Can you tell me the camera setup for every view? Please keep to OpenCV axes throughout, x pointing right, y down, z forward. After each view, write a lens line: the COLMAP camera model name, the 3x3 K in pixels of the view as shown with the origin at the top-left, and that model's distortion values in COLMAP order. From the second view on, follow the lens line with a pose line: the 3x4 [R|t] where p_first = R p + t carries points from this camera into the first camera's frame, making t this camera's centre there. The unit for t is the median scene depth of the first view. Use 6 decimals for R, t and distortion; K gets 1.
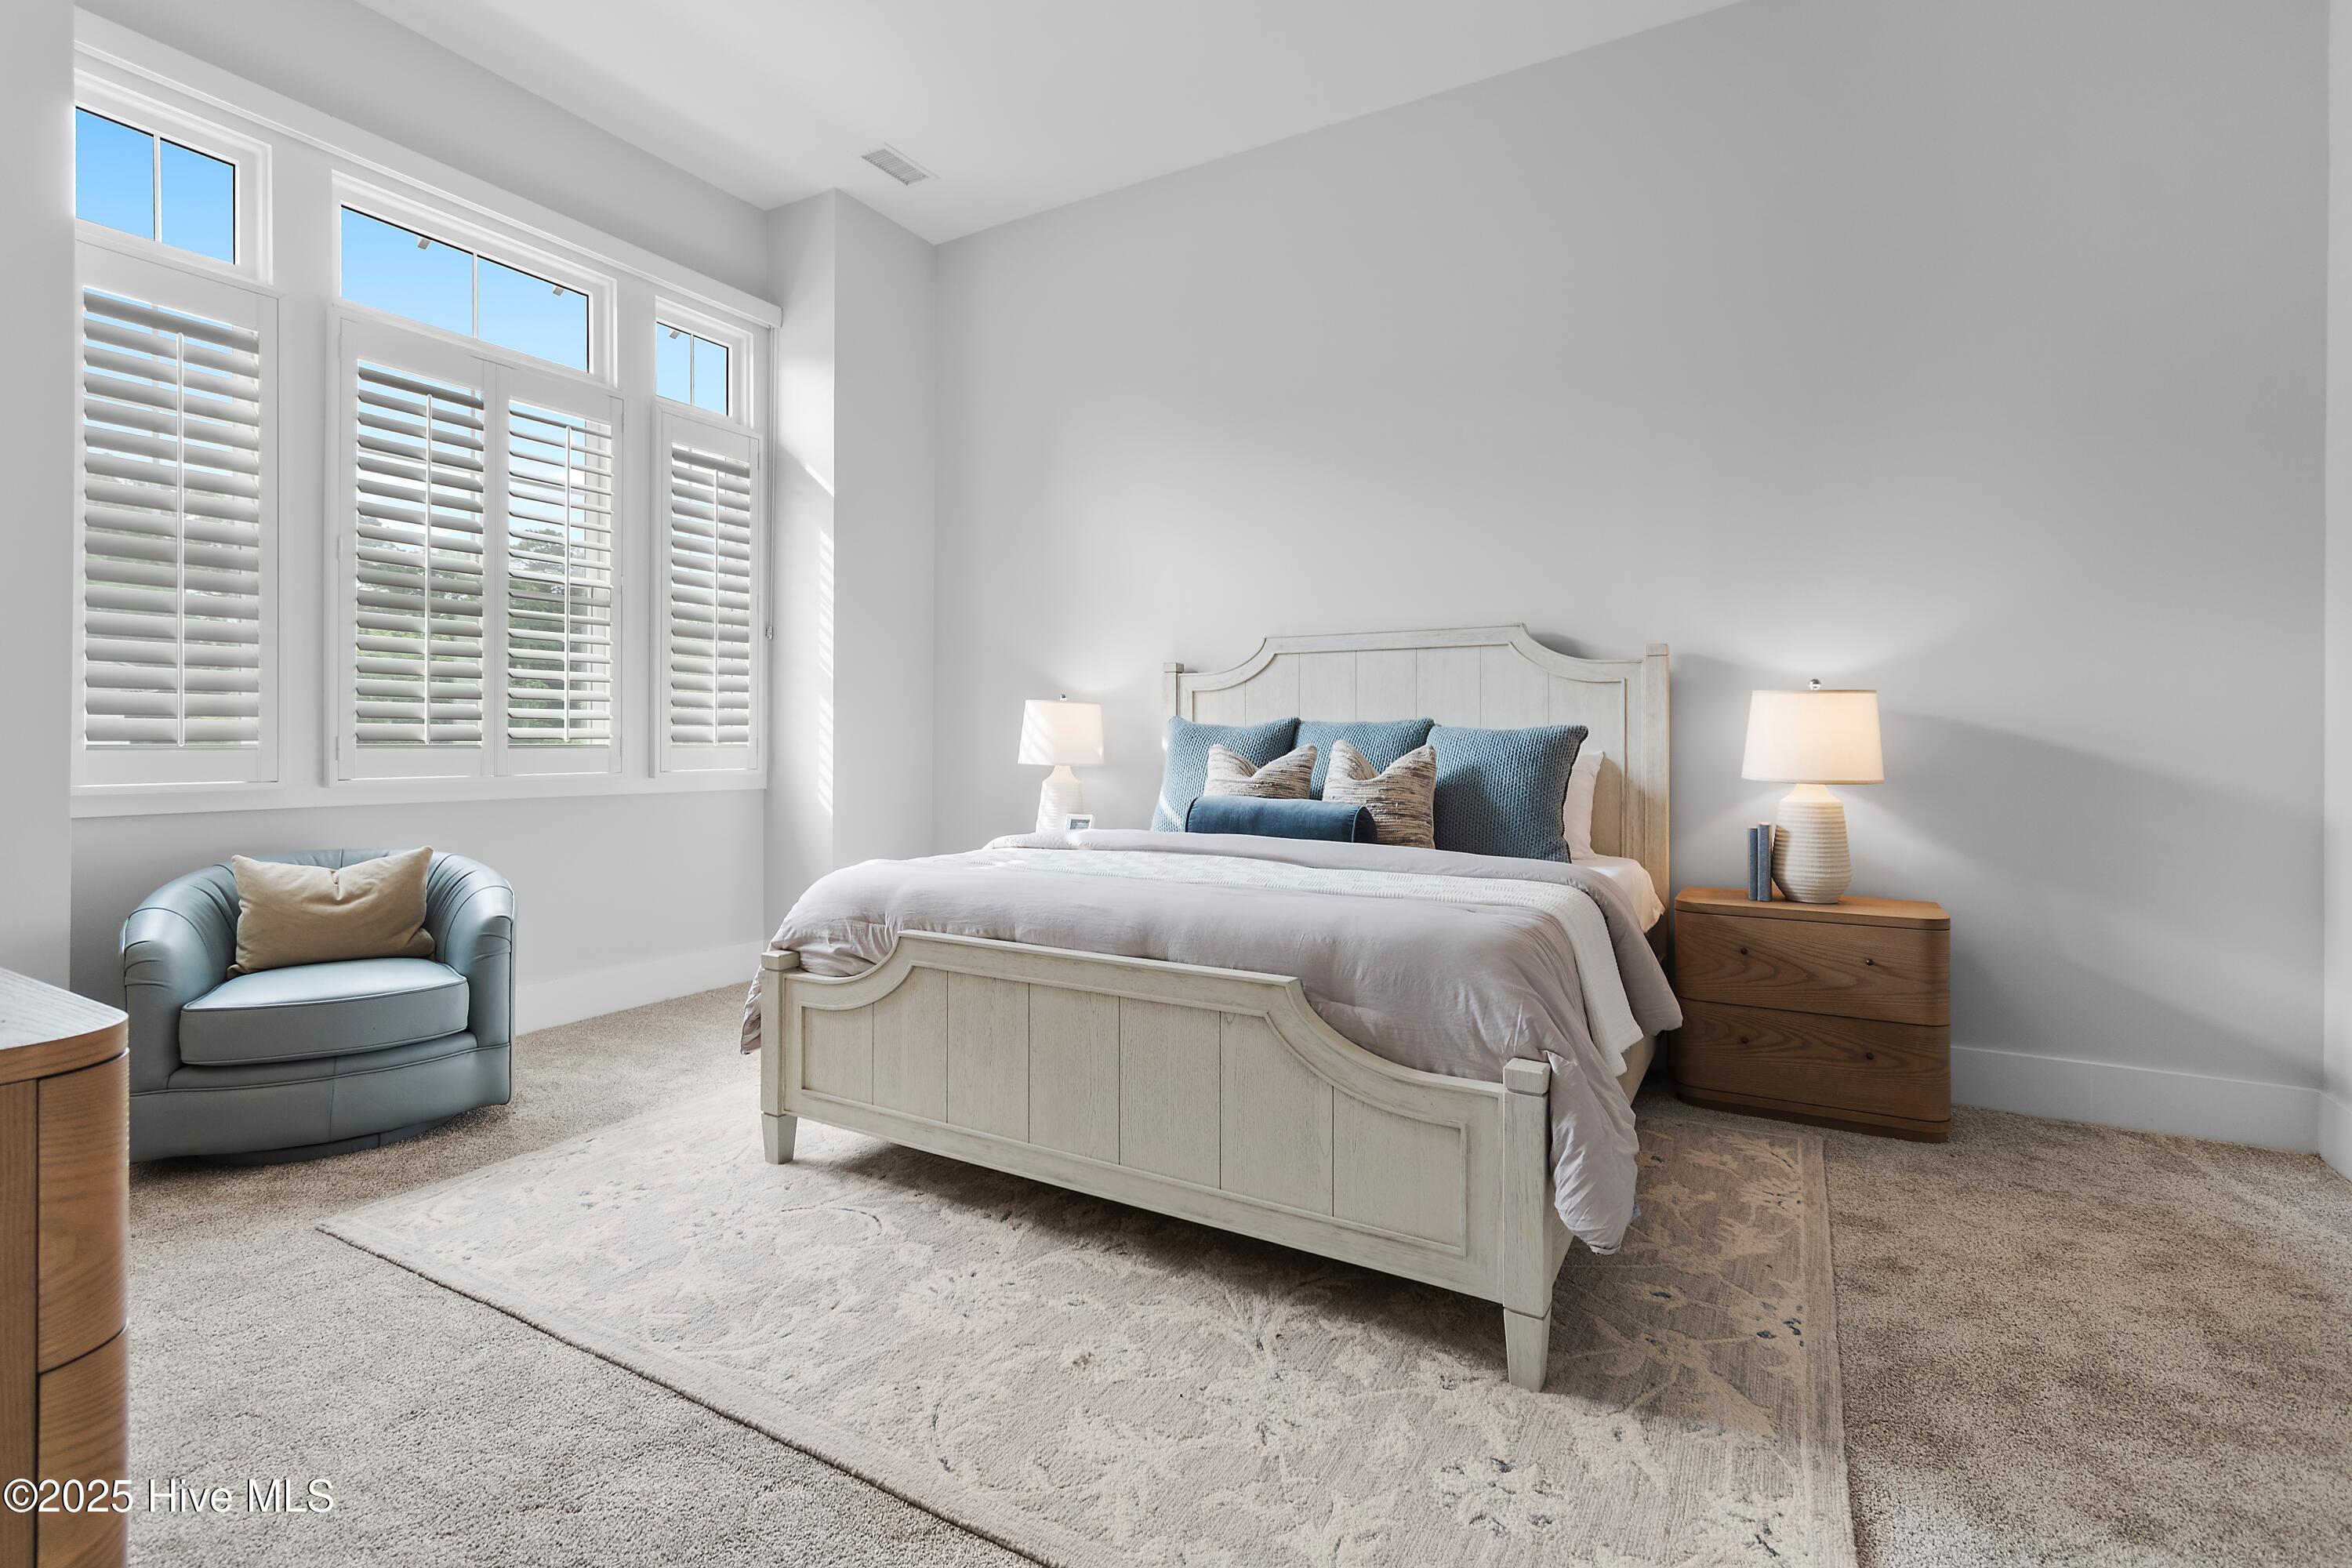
lens RADIAL K [[1107.3, 0, 1154.1], [0, 1107.3, 743.1], [0, 0, 1]] dist [0.003617, 0.000218]
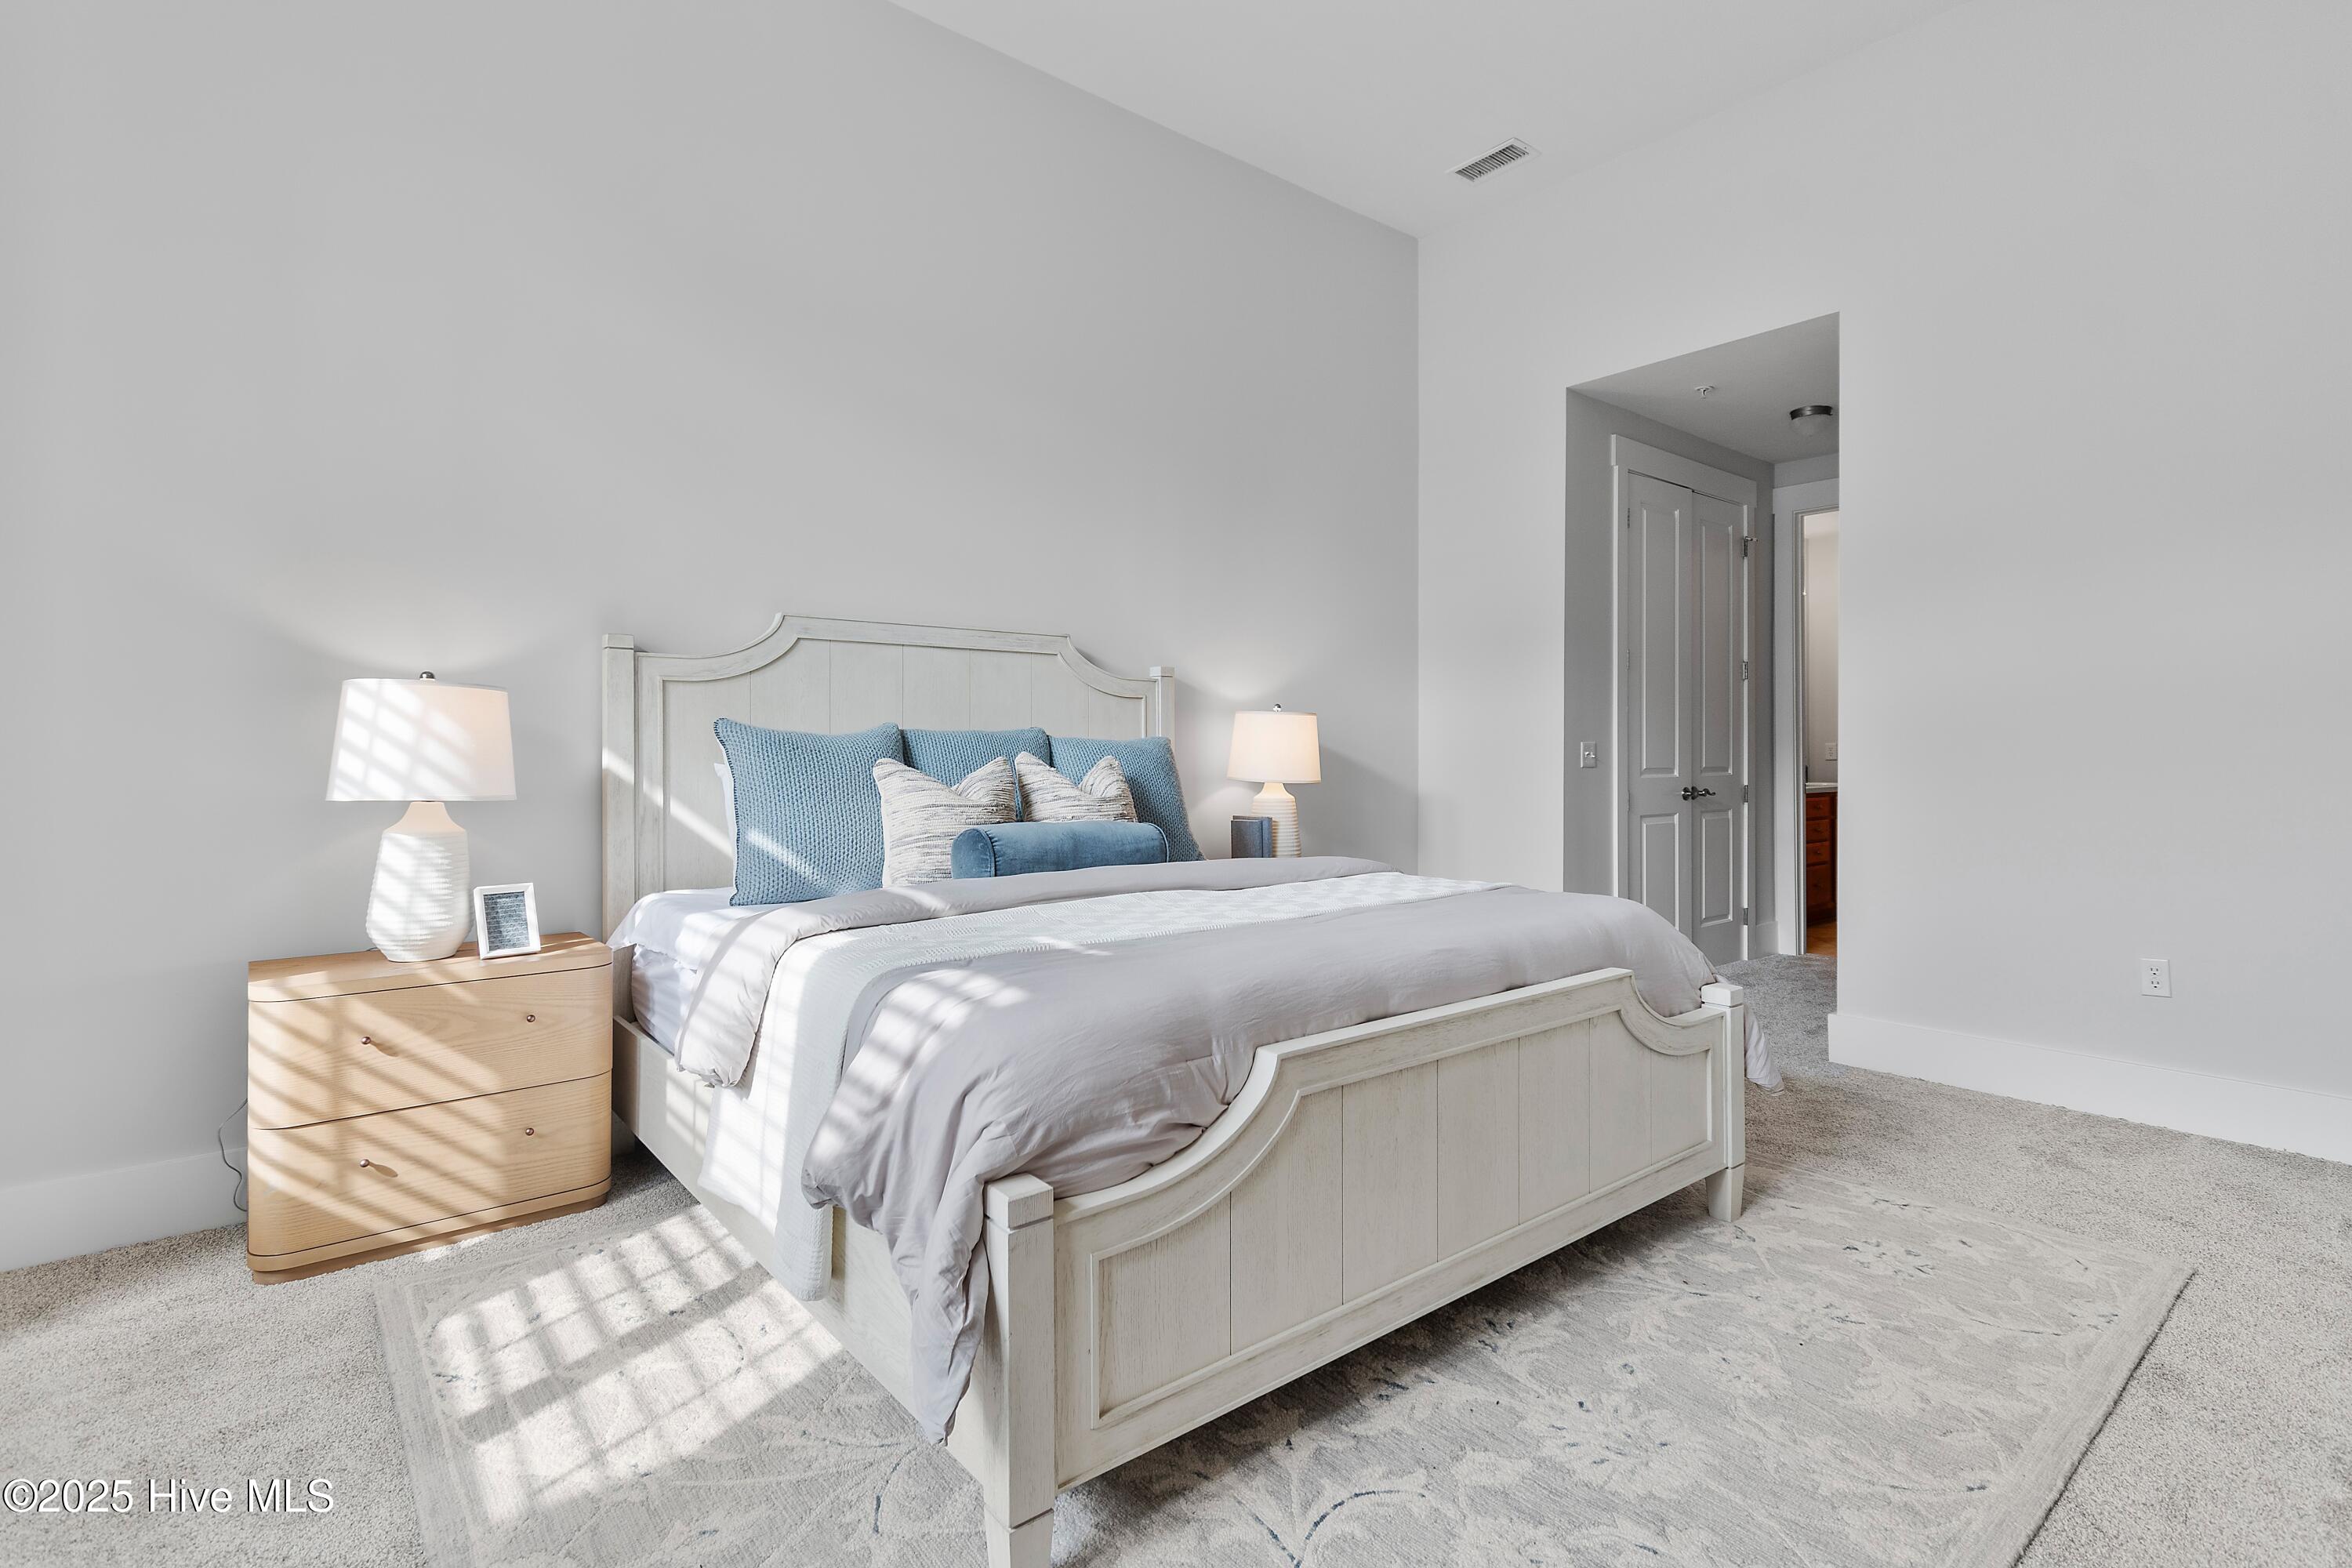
lens RADIAL K [[1108.1, 0, 1177.0], [0, 1108.1, 767.6], [0, 0, 1]] dist [0.006044, -0.002863]
pose [[0.342116, -0.014870, 0.939540, -0.845965], [0.007133, 0.999887, 0.013228, -0.002126], [-0.939631, 0.002177, 0.342183, 0.838087]]
